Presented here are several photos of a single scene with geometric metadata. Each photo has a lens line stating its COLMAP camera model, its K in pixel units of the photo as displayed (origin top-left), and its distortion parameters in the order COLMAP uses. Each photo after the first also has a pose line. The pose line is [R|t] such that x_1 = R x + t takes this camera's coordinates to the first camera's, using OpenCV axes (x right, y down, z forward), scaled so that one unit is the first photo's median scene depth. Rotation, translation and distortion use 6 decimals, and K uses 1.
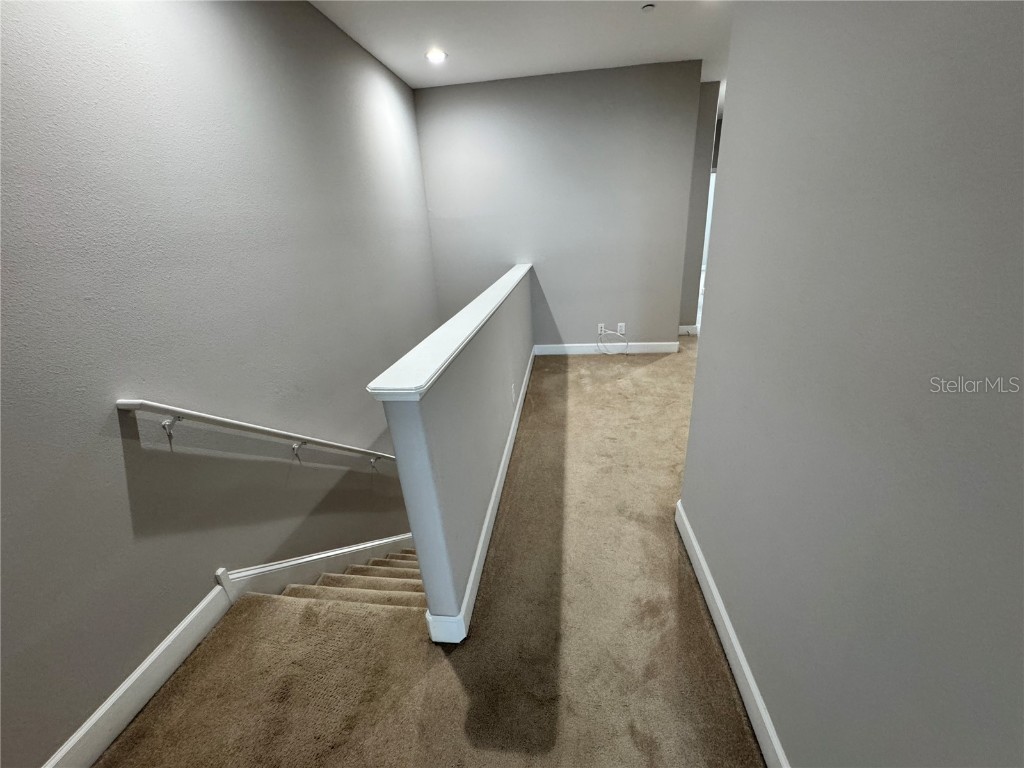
lens RADIAL K [[411.6, 0, 512.1], [0, 411.6, 384.0], [0, 0, 1]] dist [-0.004239, 0.000817]
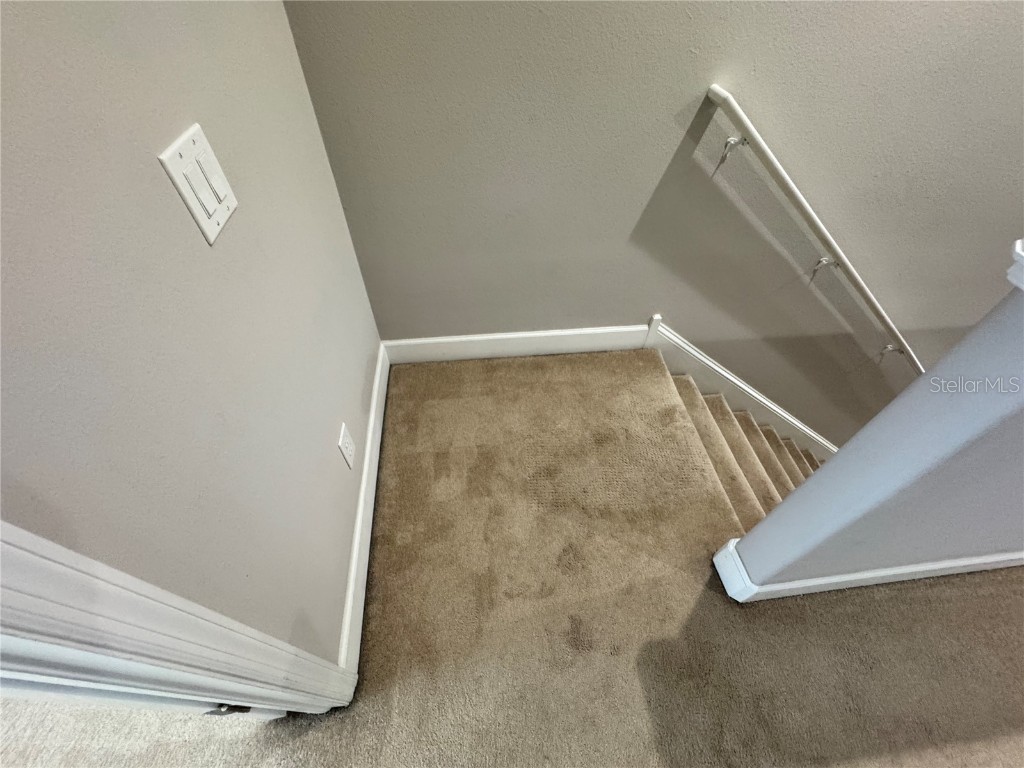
lens RADIAL K [[411.6, 0, 512.1], [0, 411.6, 384.0], [0, 0, 1]] dist [-0.004239, 0.000817]
pose [[0.239333, 0.775045, -0.584829, -0.080021], [-0.389670, 0.628371, 0.673281, 0.017502], [0.889313, 0.066752, 0.452401, 0.251220]]
